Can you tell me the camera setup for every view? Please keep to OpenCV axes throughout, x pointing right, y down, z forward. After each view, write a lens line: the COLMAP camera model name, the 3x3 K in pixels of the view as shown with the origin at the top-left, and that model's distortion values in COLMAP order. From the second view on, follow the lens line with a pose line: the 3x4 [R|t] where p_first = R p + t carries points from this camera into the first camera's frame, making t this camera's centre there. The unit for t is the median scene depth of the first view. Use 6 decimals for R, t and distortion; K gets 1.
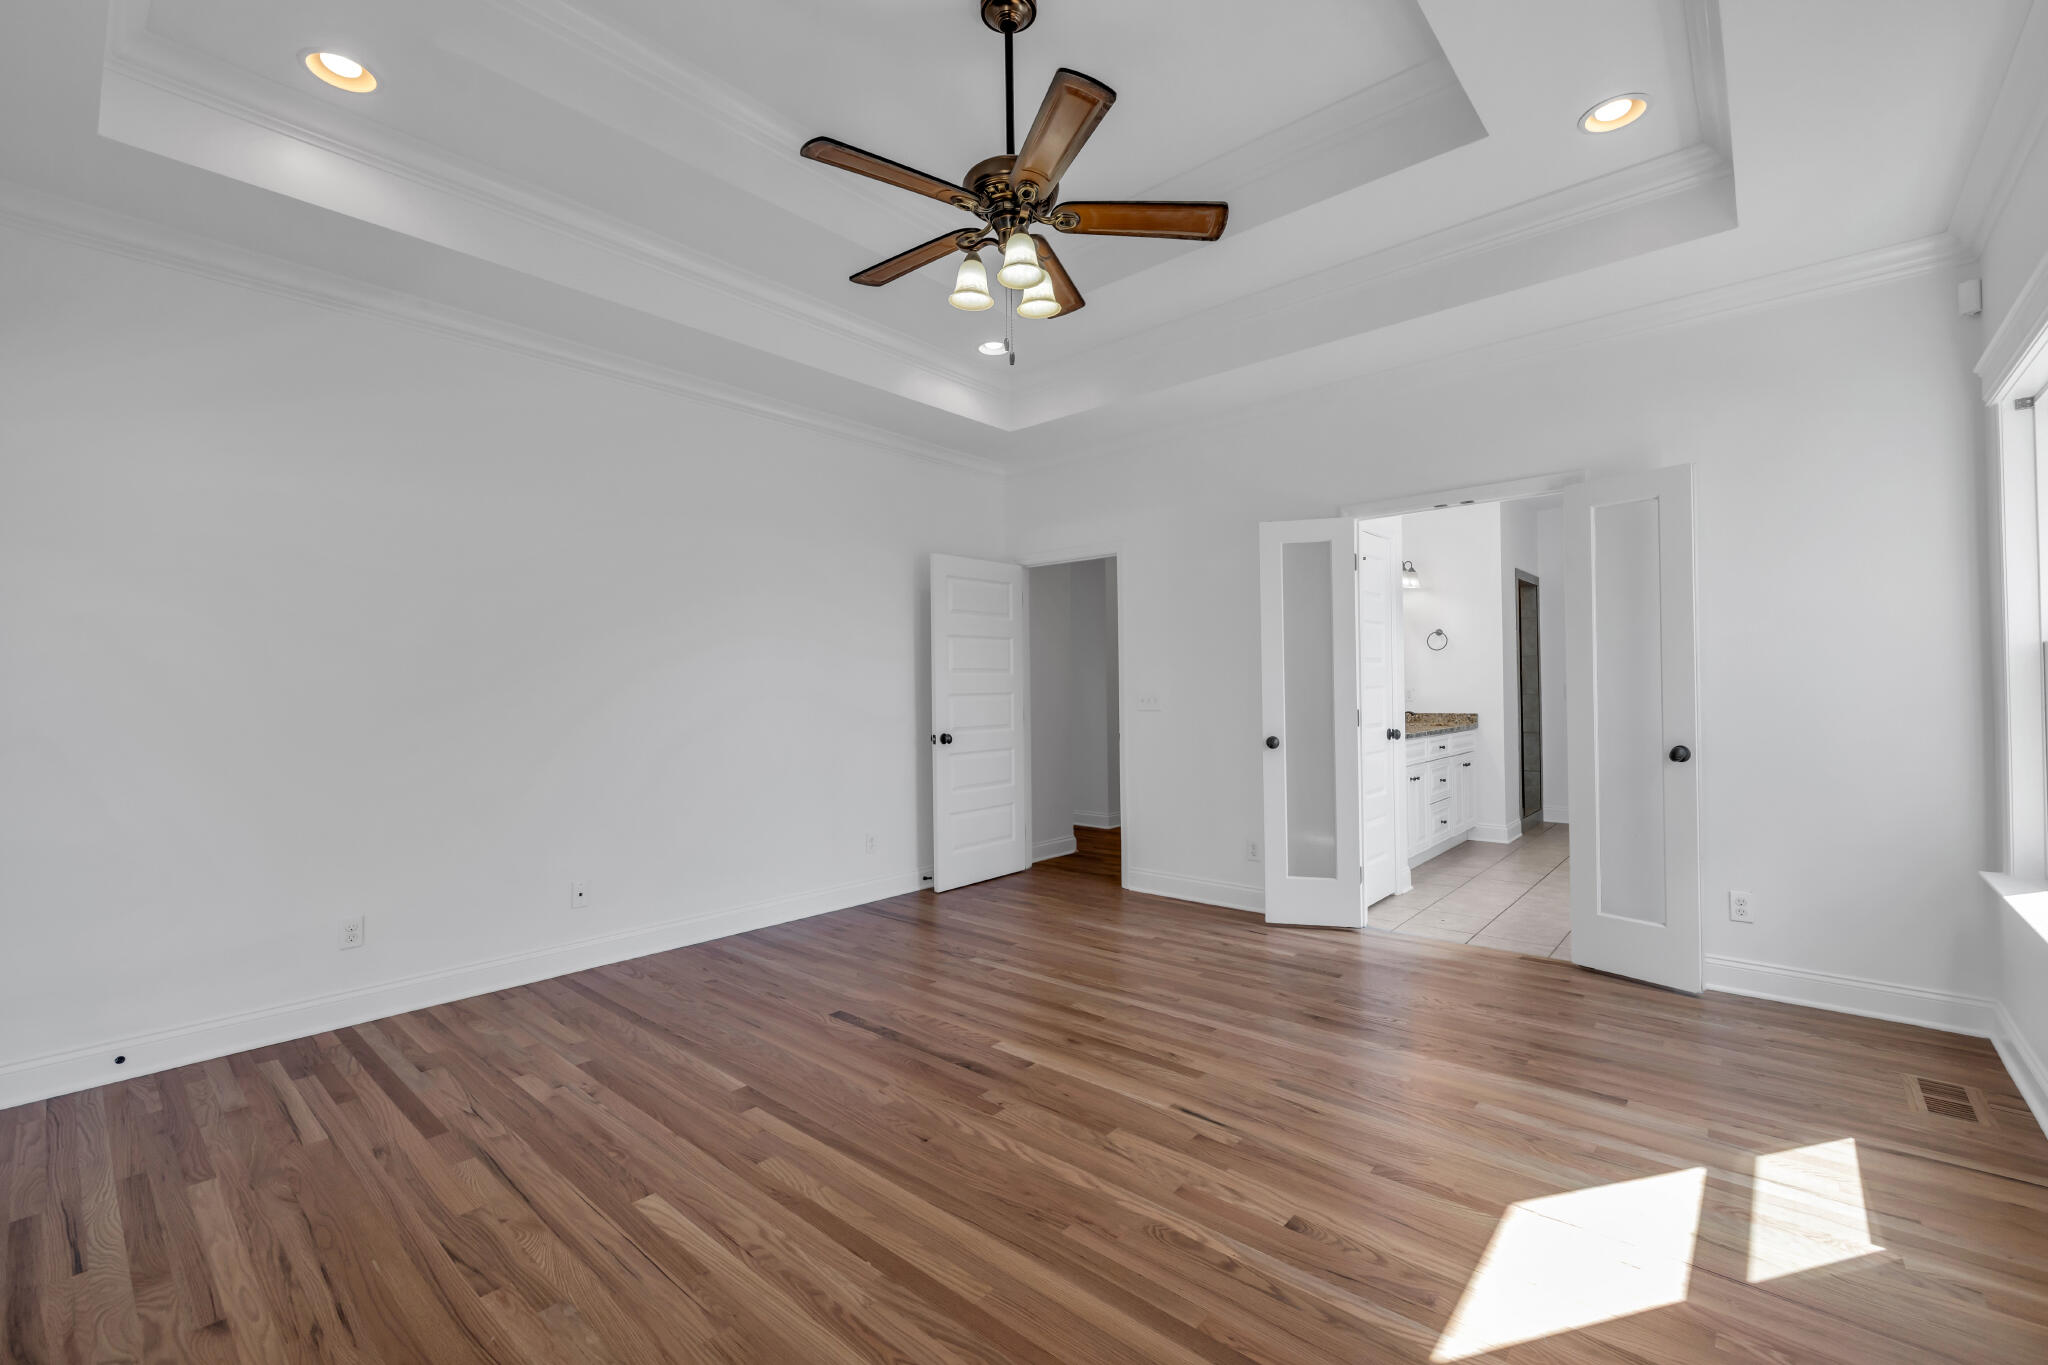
lens RADIAL K [[862.9, 0, 1015.0], [0, 862.9, 681.2], [0, 0, 1]] dist [0.003456, 0.000131]
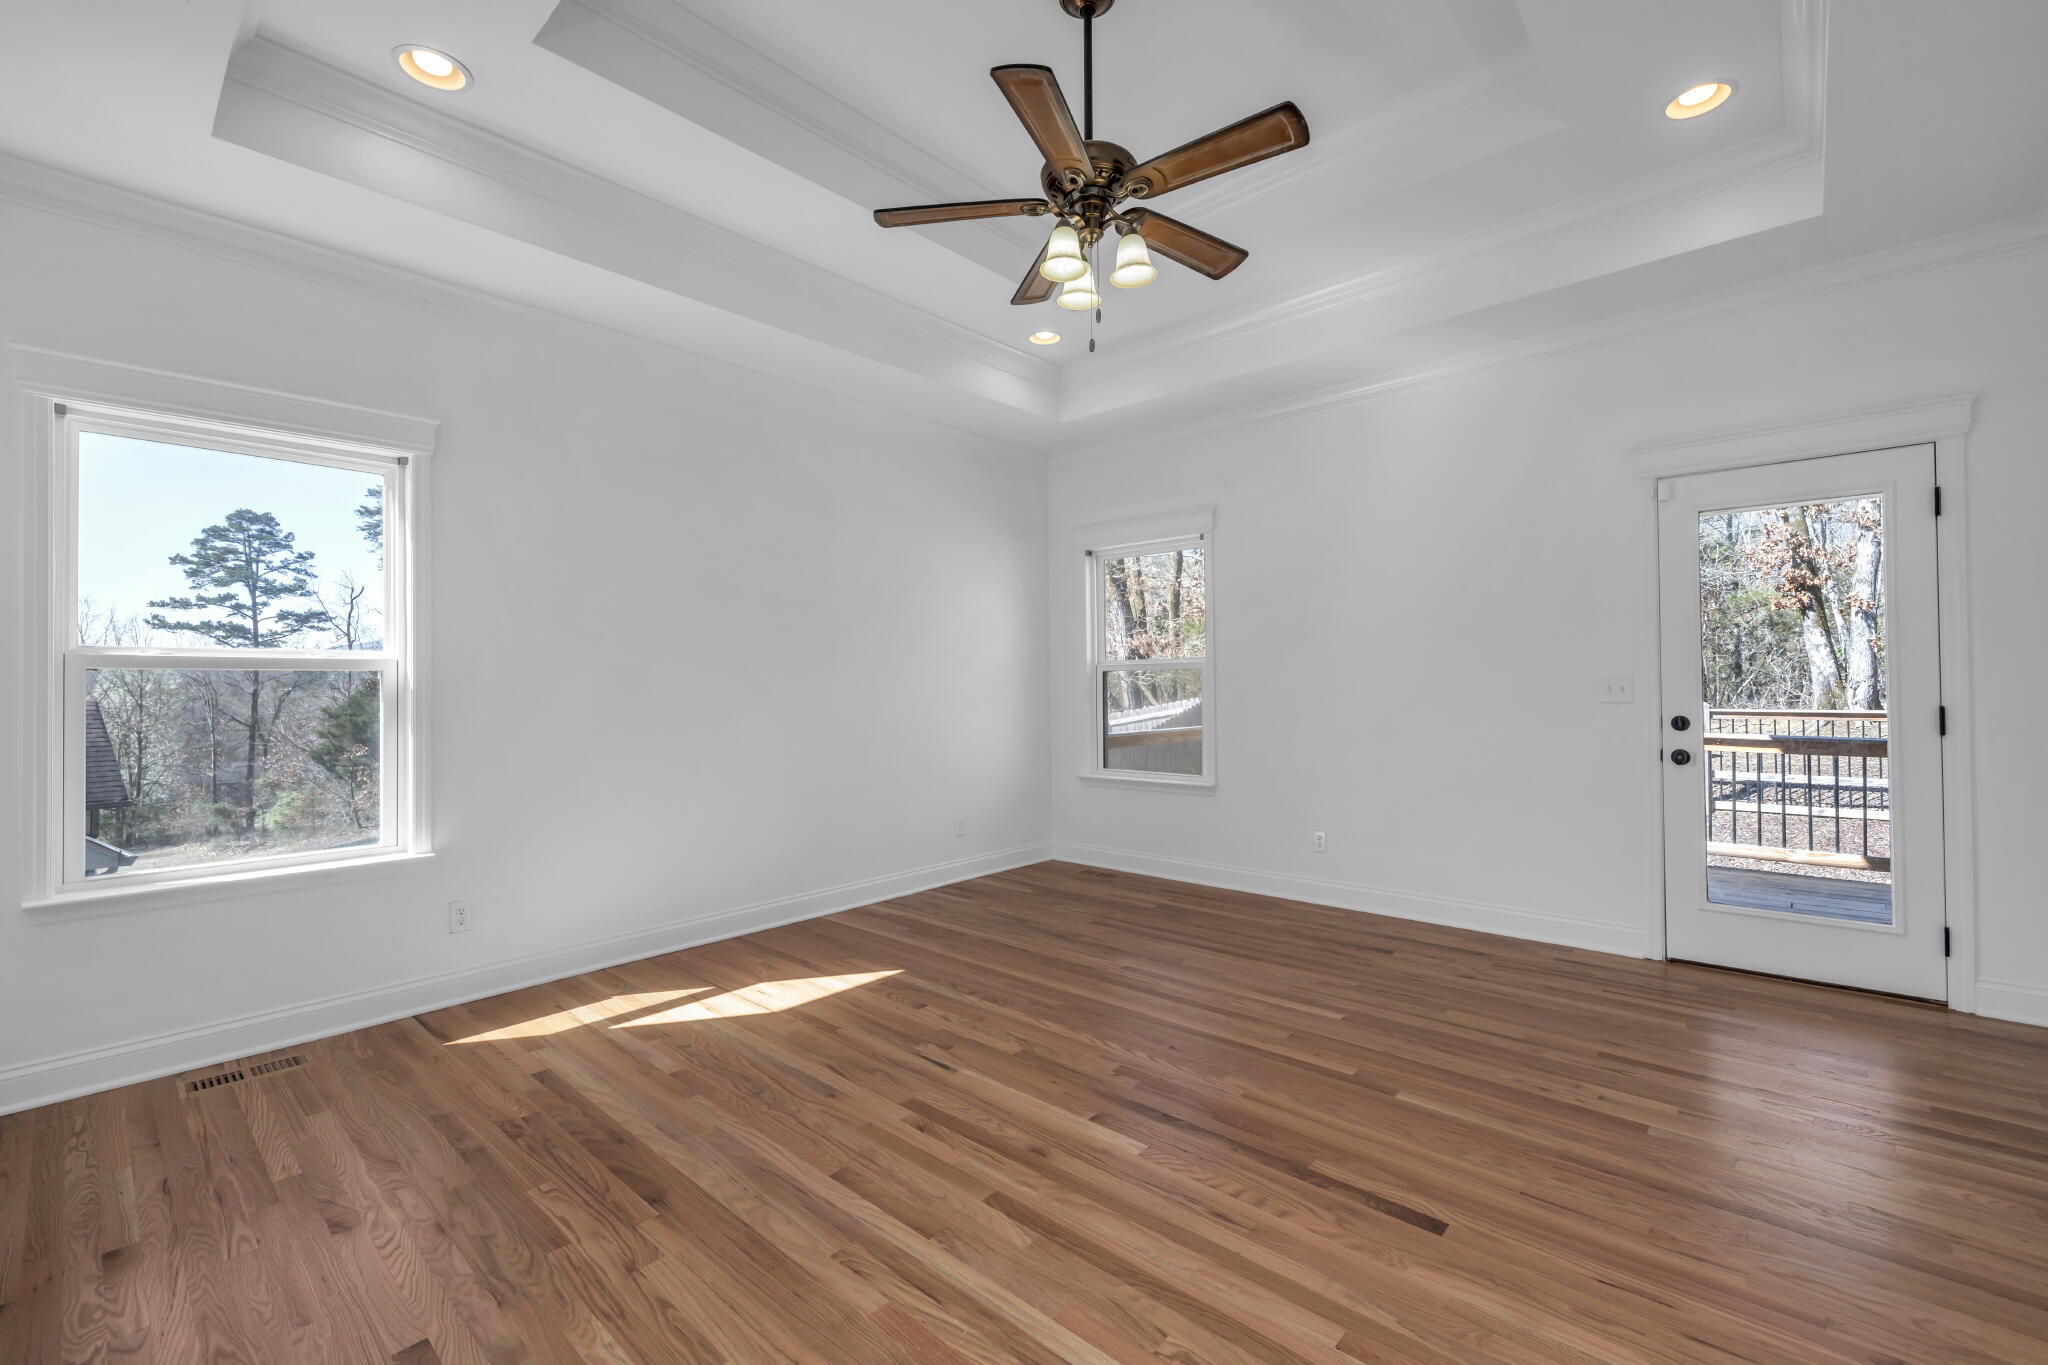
lens RADIAL K [[862.9, 0, 1010.2], [0, 862.9, 677.5], [0, 0, 1]] dist [0.003456, 0.000131]
pose [[-0.999588, 0.019070, 0.021447, 0.074924], [0.018770, 0.999724, -0.014132, 0.018442], [-0.021711, -0.013724, -0.999670, 1.896032]]
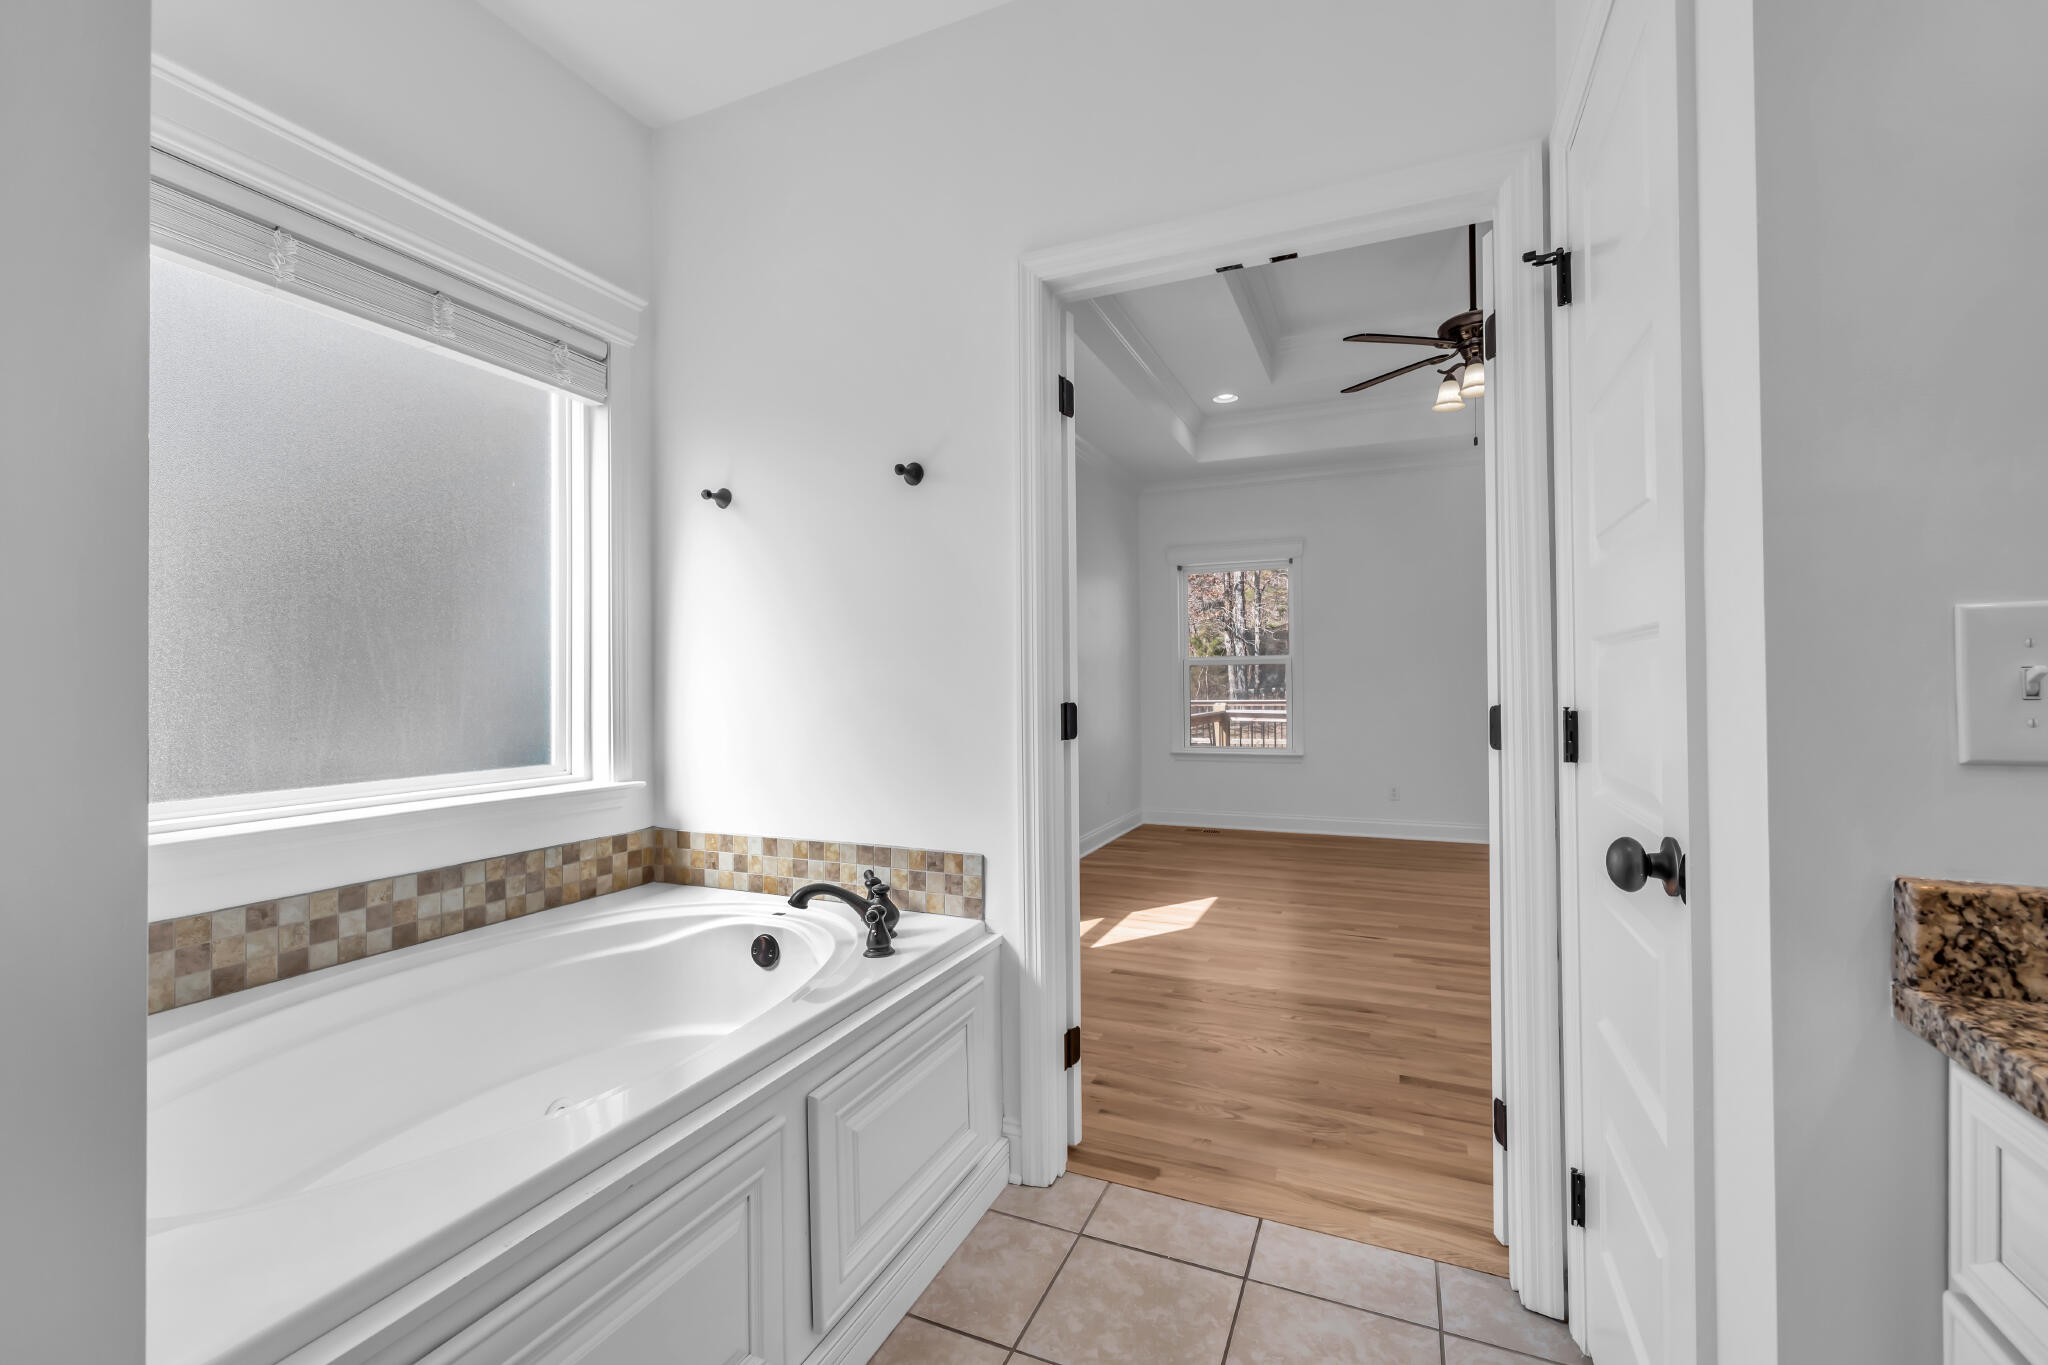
lens RADIAL K [[862.9, 0, 1024.8], [0, 862.9, 682.9], [0, 0, 1]] dist [0.003456, 0.000131]
pose [[-0.950777, 0.019992, -0.309231, 1.143887], [0.022792, 0.999725, -0.005444, 0.030288], [0.309037, -0.012224, -0.950971, 2.066165]]
